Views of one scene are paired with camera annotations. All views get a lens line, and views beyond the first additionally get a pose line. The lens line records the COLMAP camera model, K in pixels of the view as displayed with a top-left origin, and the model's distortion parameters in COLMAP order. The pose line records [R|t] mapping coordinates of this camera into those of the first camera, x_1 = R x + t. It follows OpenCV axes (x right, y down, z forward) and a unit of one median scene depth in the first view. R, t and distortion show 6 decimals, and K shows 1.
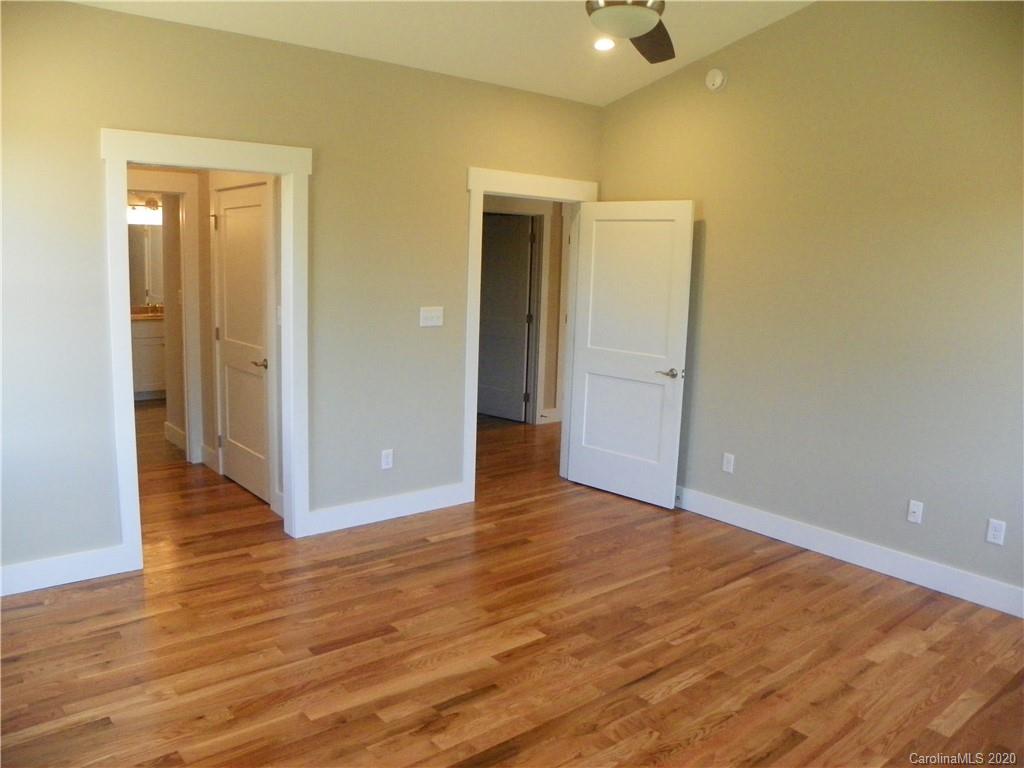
lens RADIAL K [[783.0, 0, 505.3], [0, 783.0, 382.4], [0, 0, 1]] dist [-0.134896, 0.054407]
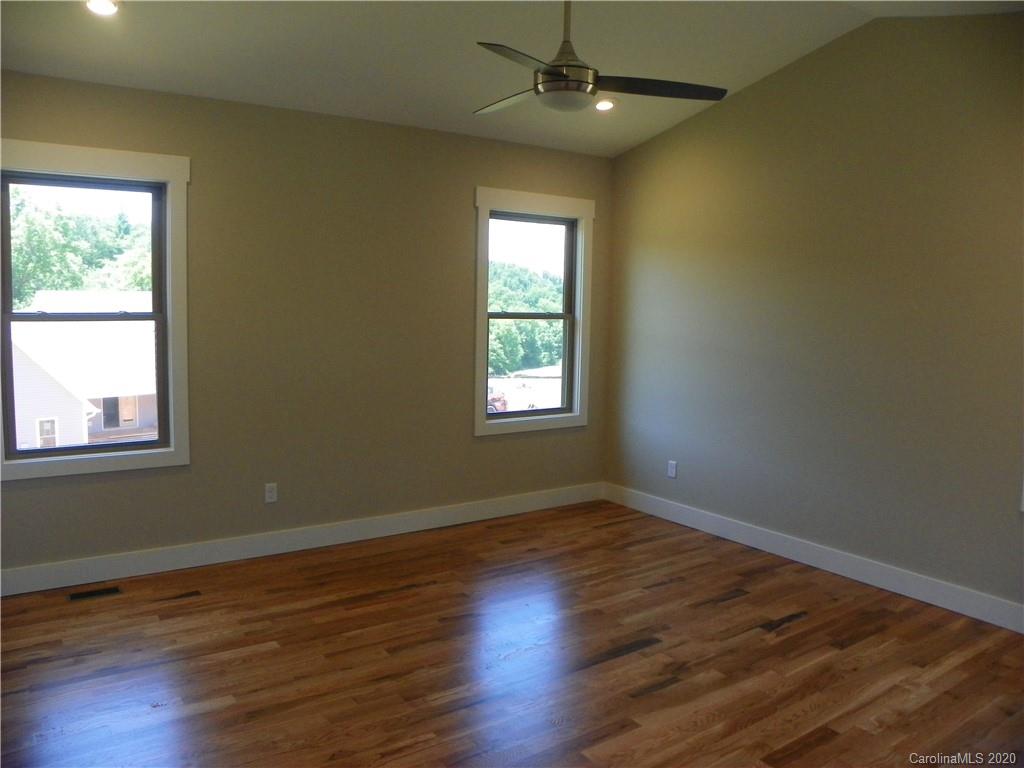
lens RADIAL K [[783.0, 0, 505.3], [0, 783.0, 382.4], [0, 0, 1]] dist [-0.134896, 0.054407]
pose [[-0.995464, -0.063828, 0.070545, 0.099520], [-0.042807, 0.962740, 0.267021, -0.262094], [-0.084960, 0.262790, -0.961105, 1.655028]]
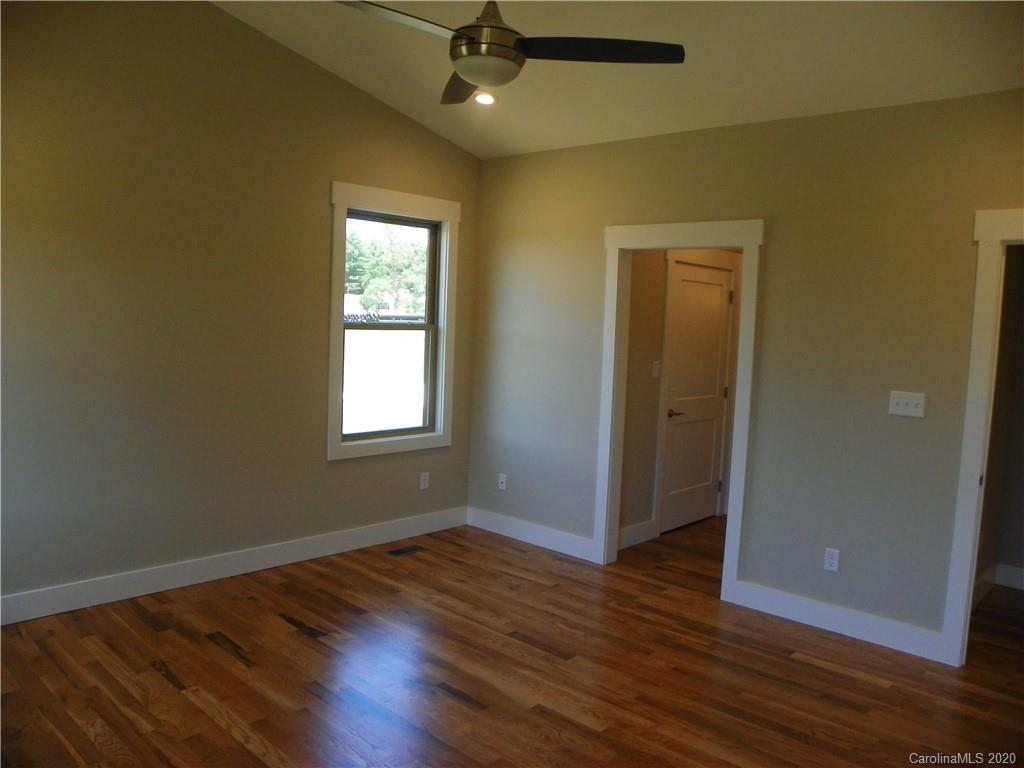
lens RADIAL K [[783.0, 0, 505.3], [0, 783.0, 382.4], [0, 0, 1]] dist [-0.134896, 0.054407]
pose [[0.128220, 0.058337, -0.990029, 0.870420], [-0.191058, 0.981022, 0.033062, -0.074078], [0.973168, 0.184914, 0.136932, 0.687158]]
